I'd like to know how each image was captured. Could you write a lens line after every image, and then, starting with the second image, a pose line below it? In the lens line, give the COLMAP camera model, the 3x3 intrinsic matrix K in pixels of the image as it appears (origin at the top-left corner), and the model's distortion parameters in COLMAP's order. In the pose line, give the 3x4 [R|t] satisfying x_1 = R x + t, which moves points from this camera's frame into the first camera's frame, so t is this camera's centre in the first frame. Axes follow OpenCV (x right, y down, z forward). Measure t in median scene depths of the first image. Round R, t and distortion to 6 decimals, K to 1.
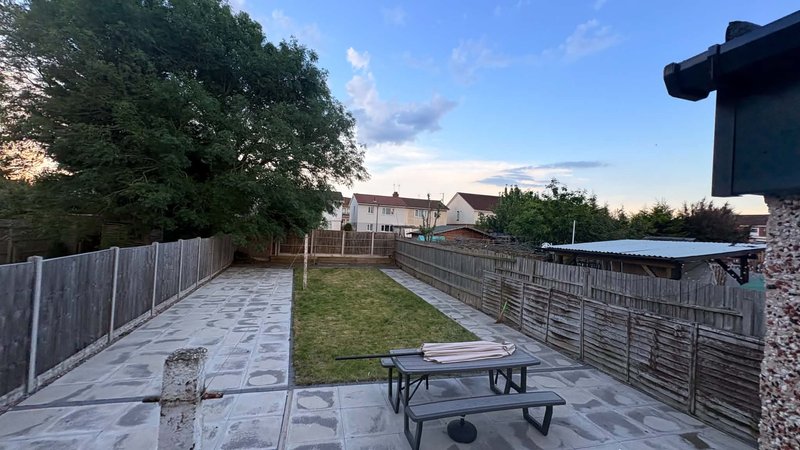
lens RADIAL K [[317.8, 0, 400.0], [0, 317.8, 225.0], [0, 0, 1]] dist [-0.000754, -0.000439]
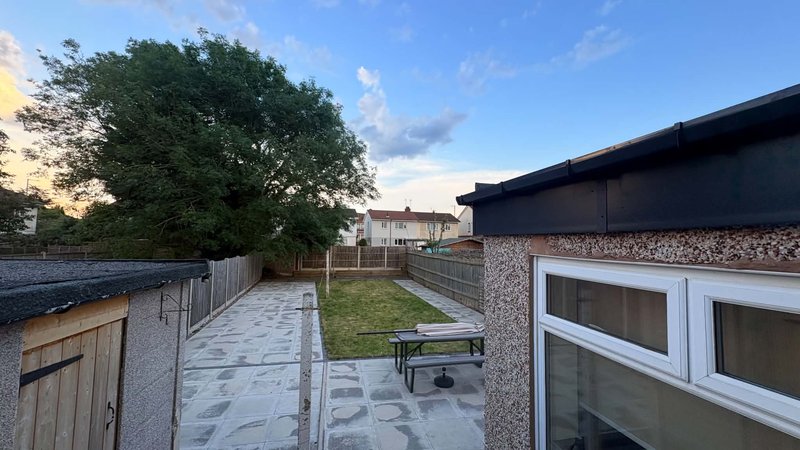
lens RADIAL K [[317.8, 0, 400.0], [0, 317.8, 225.0], [0, 0, 1]] dist [-0.000754, -0.000439]
pose [[0.998368, -0.035858, -0.044455, 0.024075], [0.033970, 0.998518, -0.042524, -0.005087], [0.045914, 0.040944, 0.998106, -0.144988]]
